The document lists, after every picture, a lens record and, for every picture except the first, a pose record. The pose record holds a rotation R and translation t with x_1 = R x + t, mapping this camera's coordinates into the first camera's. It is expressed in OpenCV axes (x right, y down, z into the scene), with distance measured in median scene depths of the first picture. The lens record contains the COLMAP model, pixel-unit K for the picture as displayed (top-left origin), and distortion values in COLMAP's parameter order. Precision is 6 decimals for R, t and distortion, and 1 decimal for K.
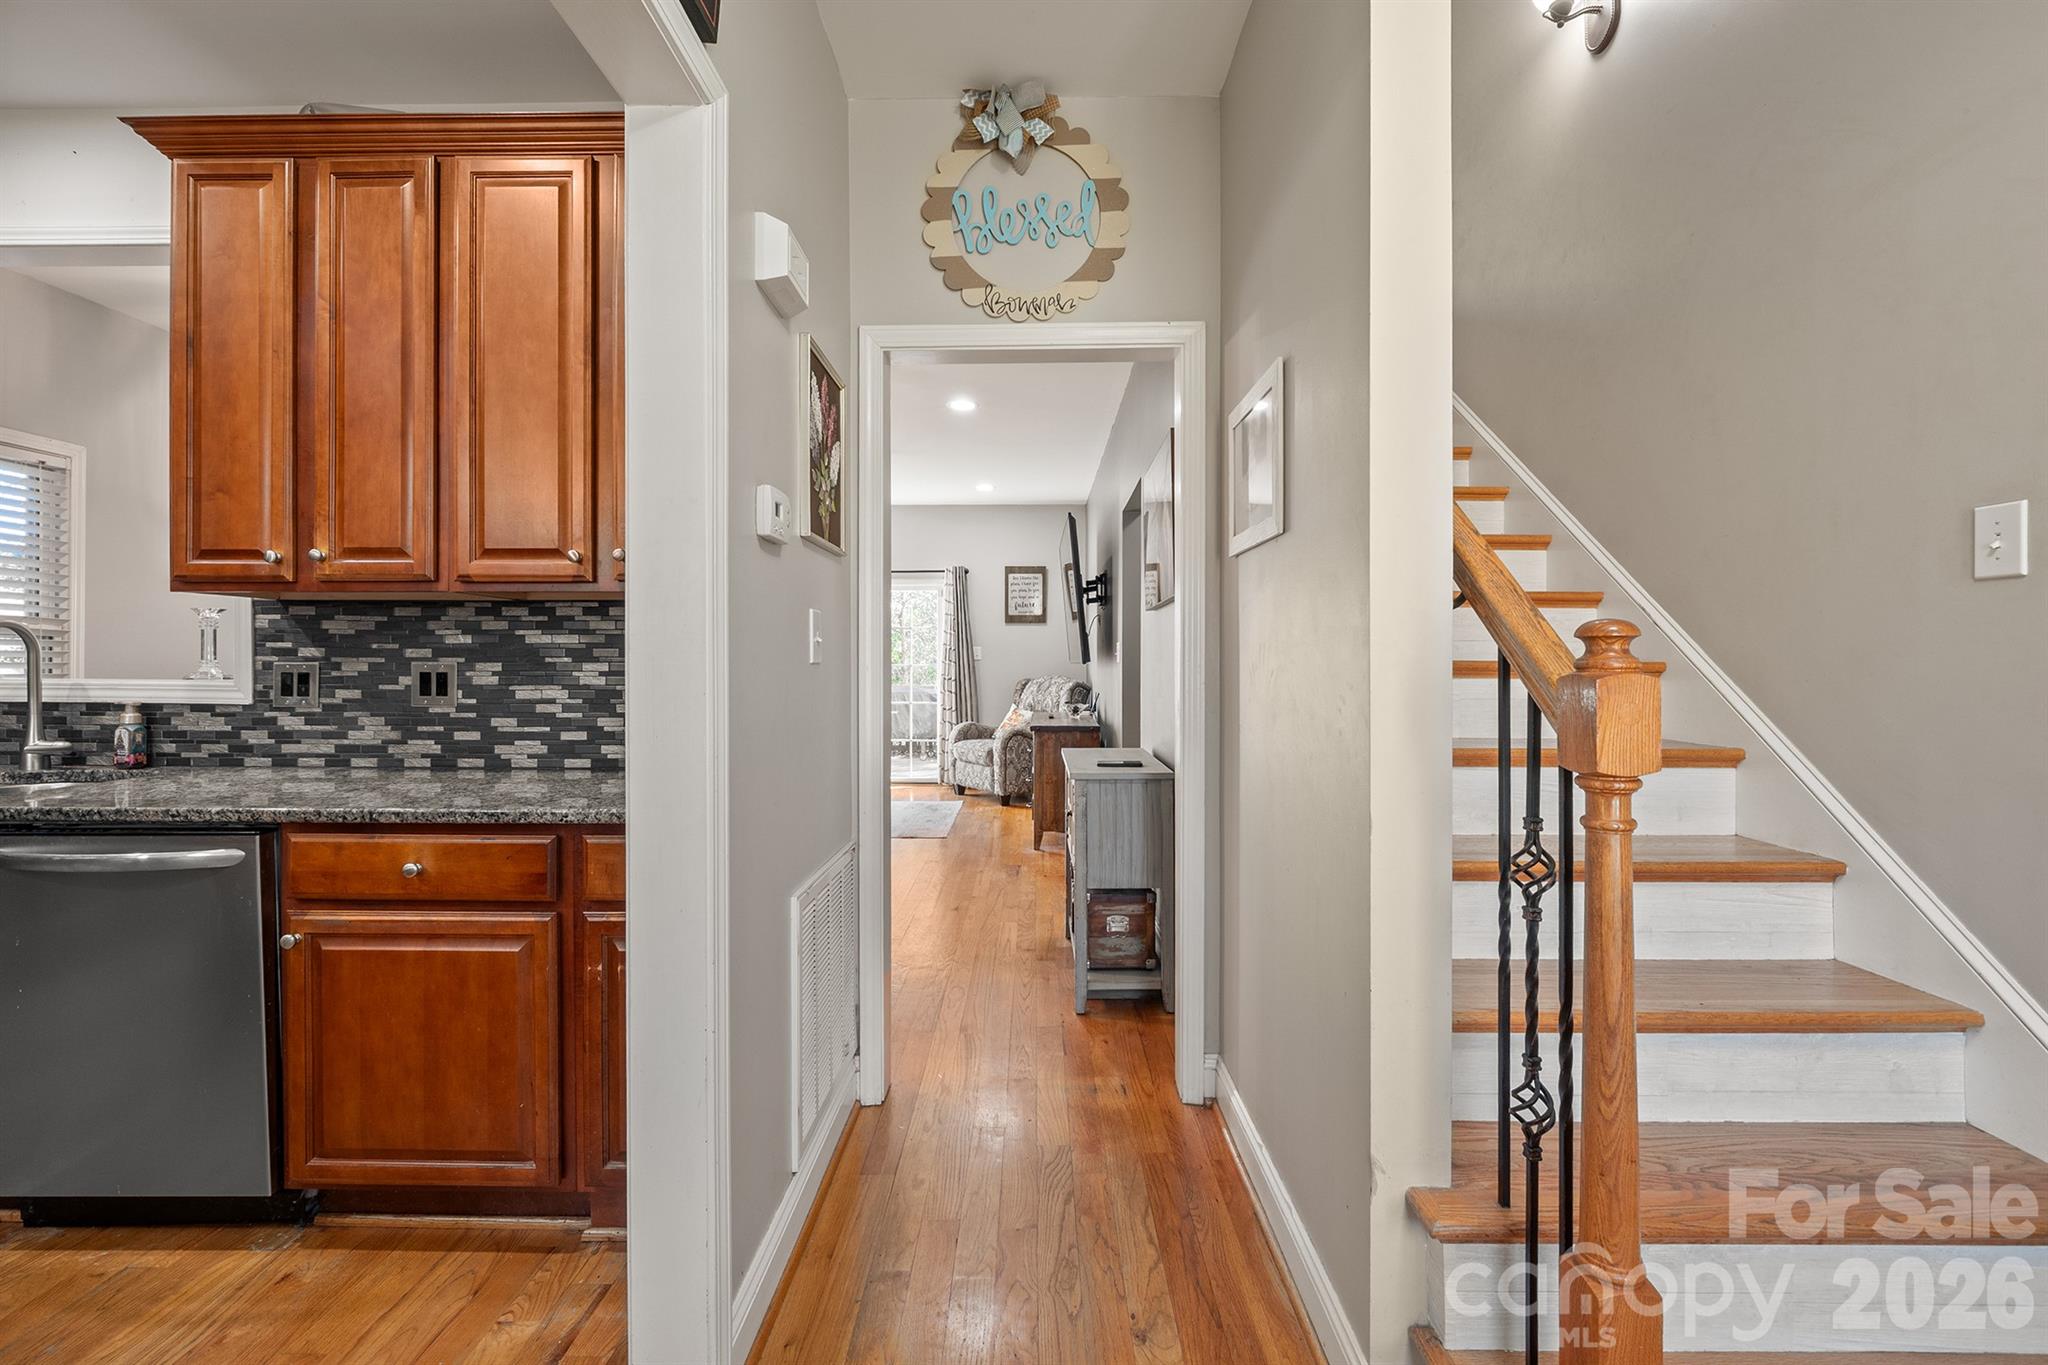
lens RADIAL K [[864.3, 0, 1034.7], [0, 864.3, 667.4], [0, 0, 1]] dist [-0.008713, -0.000692]
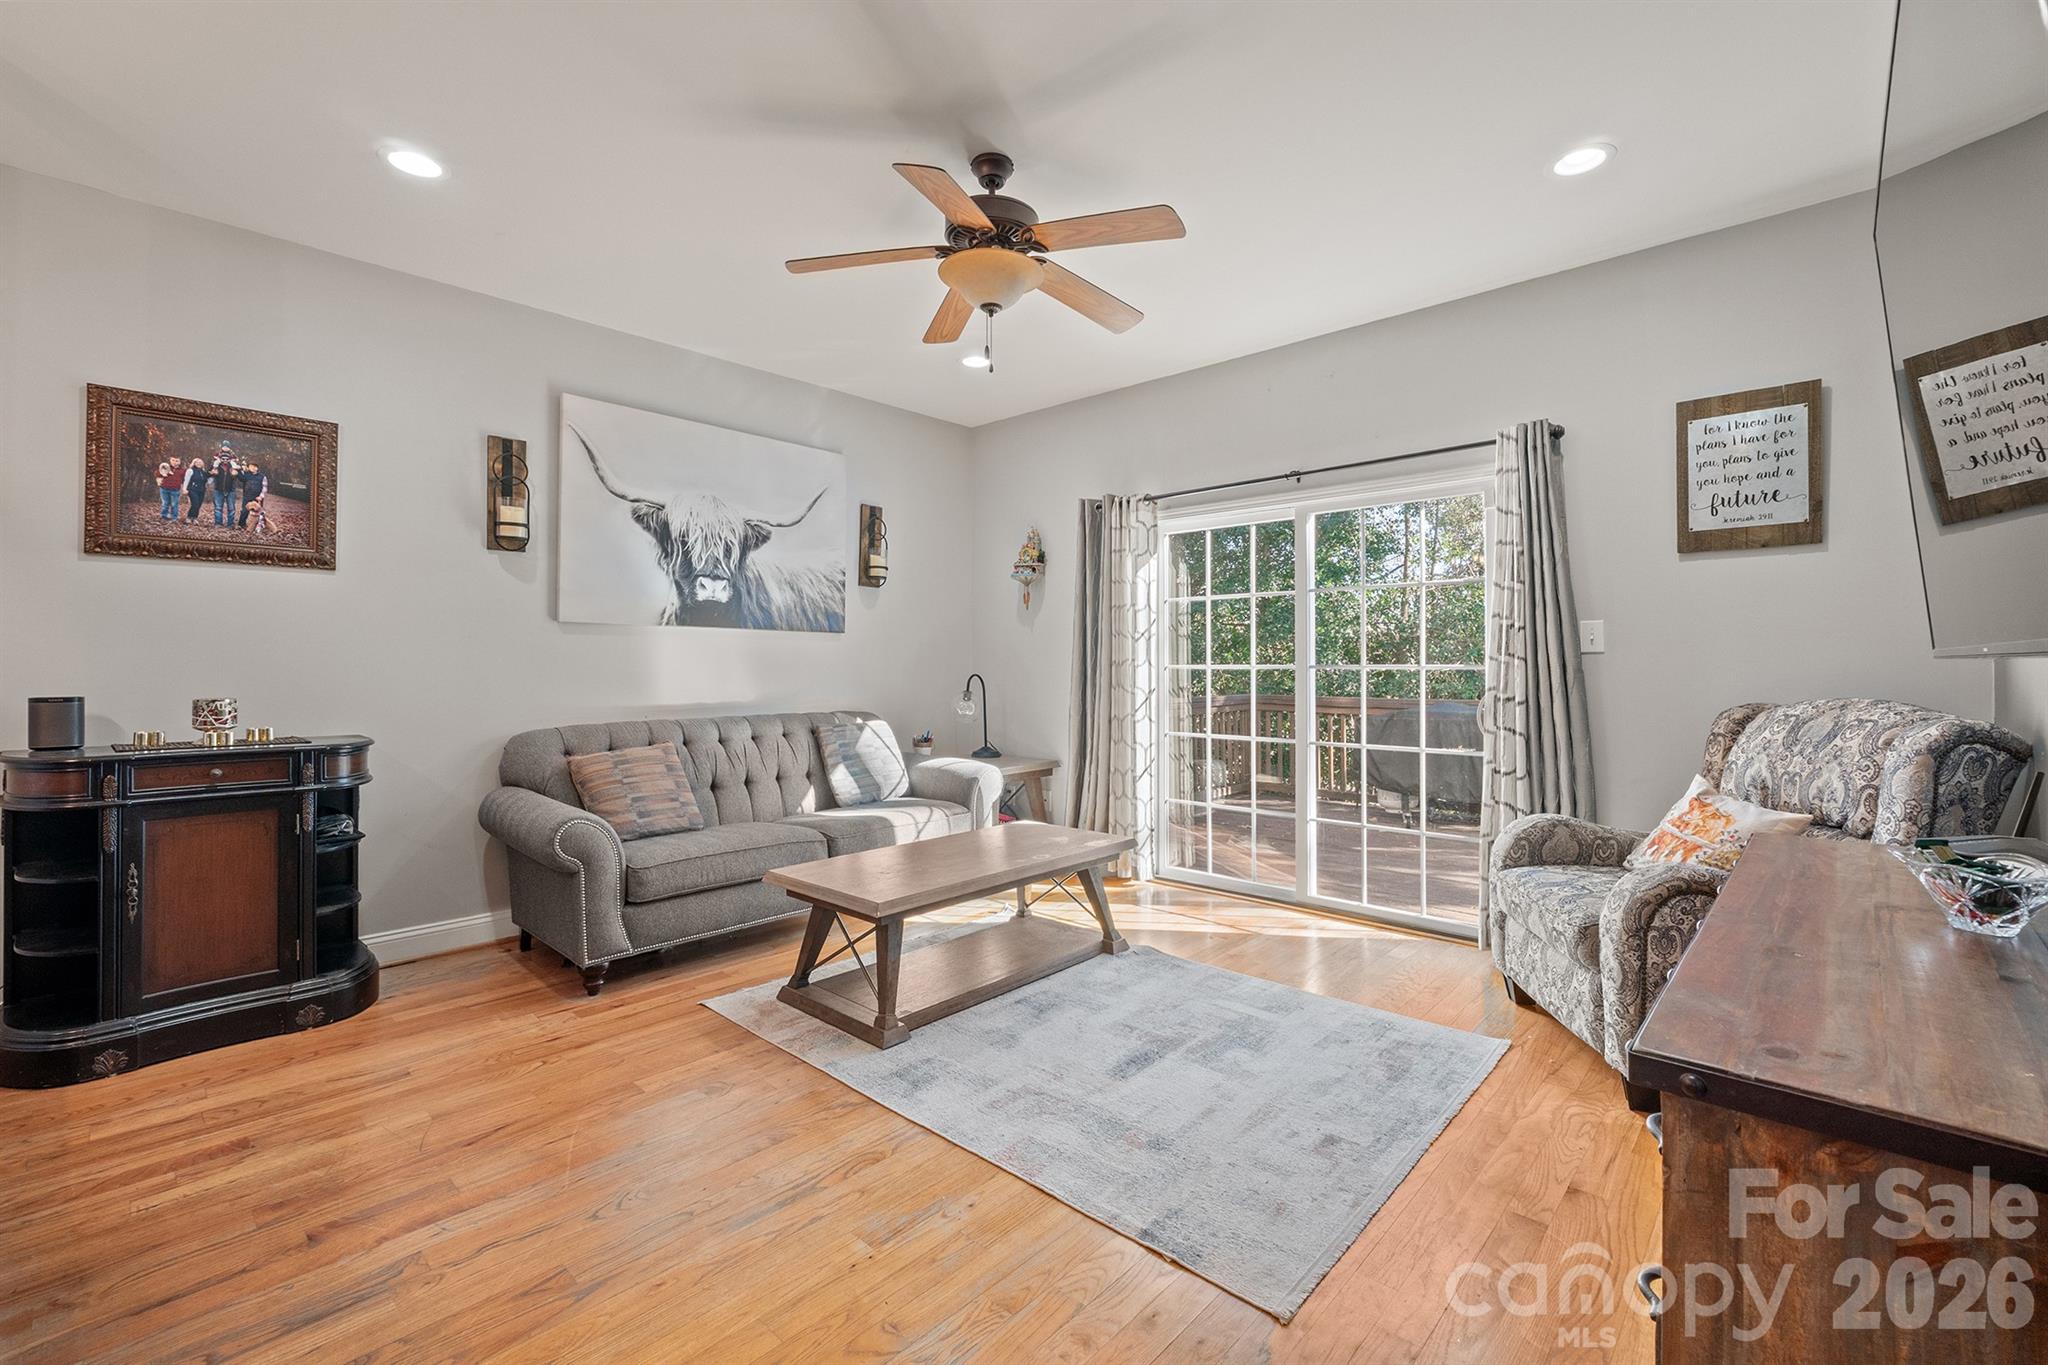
lens RADIAL K [[864.3, 0, 1030.7], [0, 864.3, 658.1], [0, 0, 1]] dist [-0.008713, -0.000692]
pose [[0.733531, -0.005263, -0.679636, 0.050189], [-0.002219, 0.999946, -0.010138, -0.005204], [0.679653, 0.008944, 0.733479, 2.039510]]
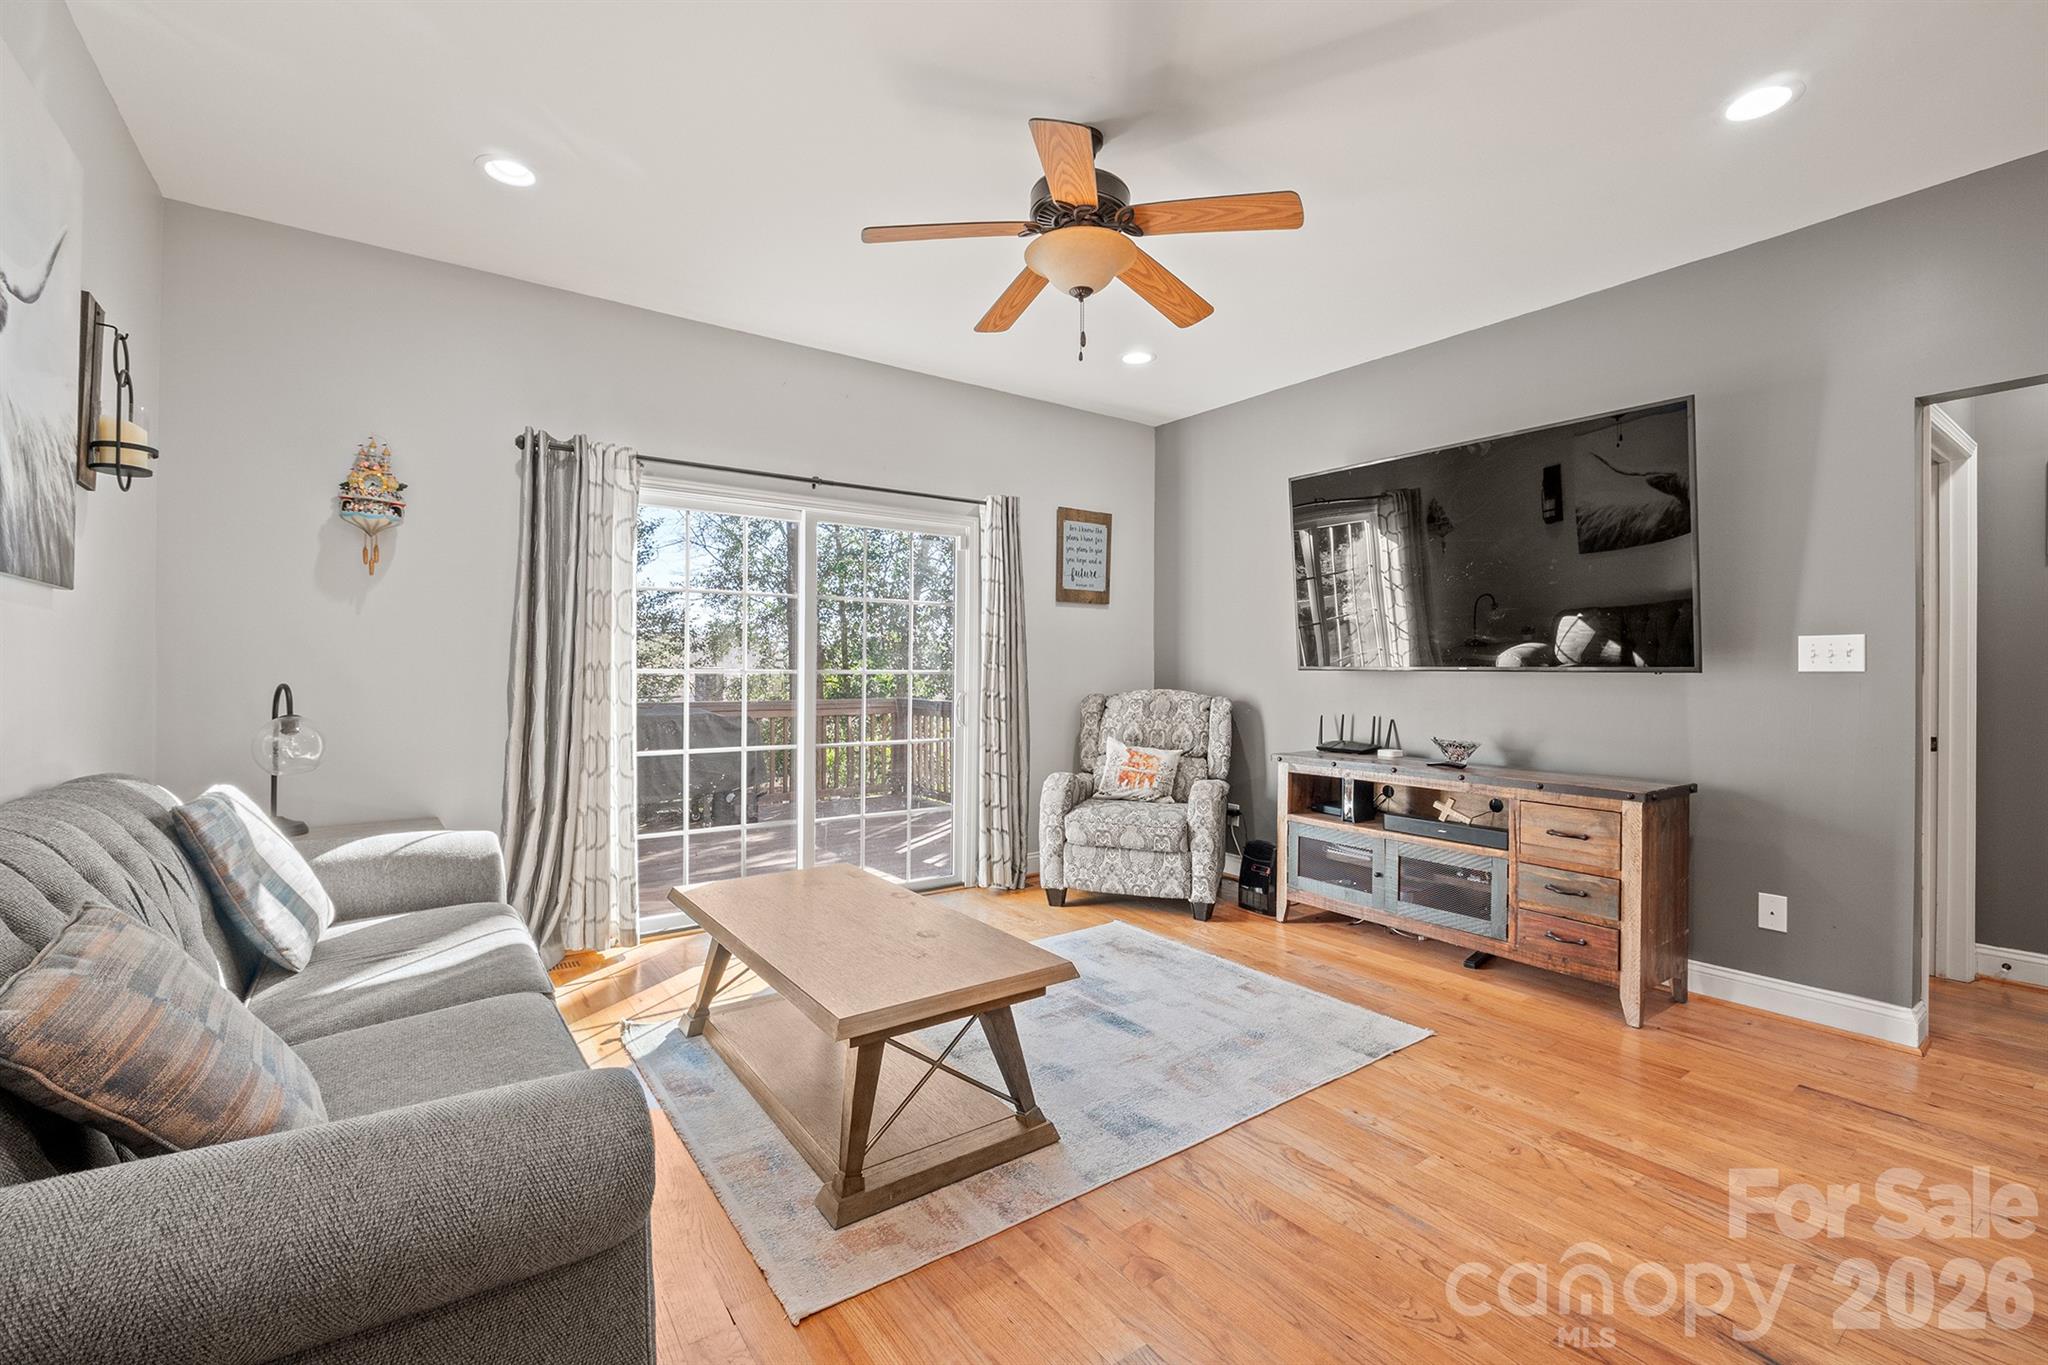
lens RADIAL K [[864.3, 0, 1020.8], [0, 864.3, 663.2], [0, 0, 1]] dist [-0.008713, -0.000692]
pose [[0.817140, 0.011375, 0.576327, -1.535279], [-0.006974, 0.999927, -0.009849, -0.008605], [-0.576397, 0.004029, 0.817160, 2.002445]]
